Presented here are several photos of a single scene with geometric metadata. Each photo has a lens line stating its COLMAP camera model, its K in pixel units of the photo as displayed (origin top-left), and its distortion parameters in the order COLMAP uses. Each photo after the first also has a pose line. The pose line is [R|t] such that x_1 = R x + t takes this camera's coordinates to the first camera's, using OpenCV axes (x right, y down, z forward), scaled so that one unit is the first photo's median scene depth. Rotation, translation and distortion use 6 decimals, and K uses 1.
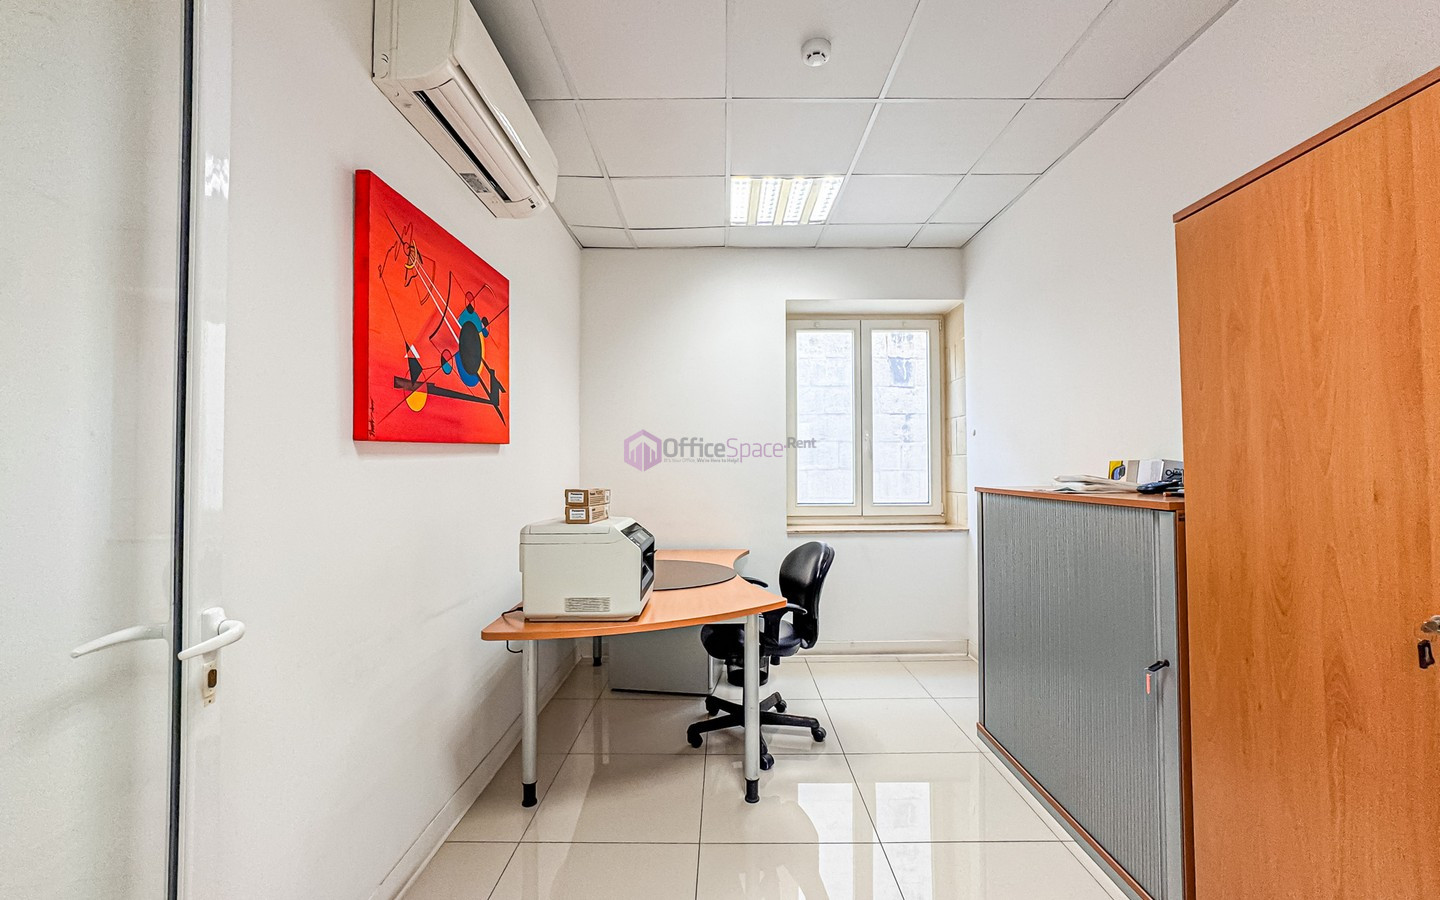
lens RADIAL K [[579.2, 0, 717.5], [0, 579.2, 450.5], [0, 0, 1]] dist [-0.026423, 0.010654]
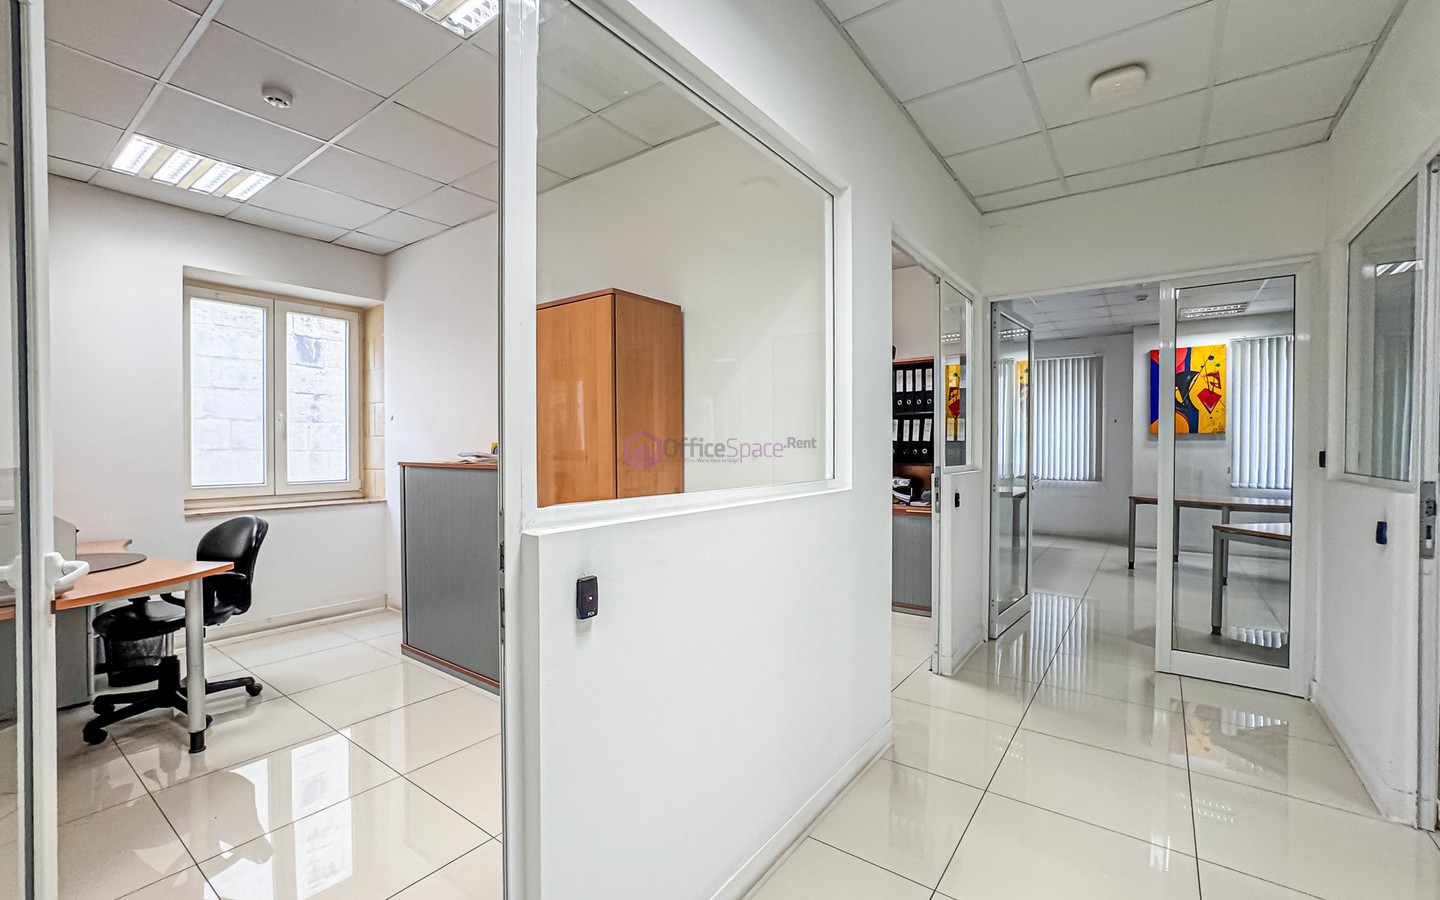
lens RADIAL K [[600.9, 0, 729.9], [0, 600.9, 451.3], [0, 0, 1]] dist [-0.014340, 0.000162]
pose [[0.571710, -0.006692, 0.820429, -0.159153], [-0.020771, 0.999528, 0.022627, -0.004075], [-0.820193, -0.029977, 0.571301, -0.259000]]
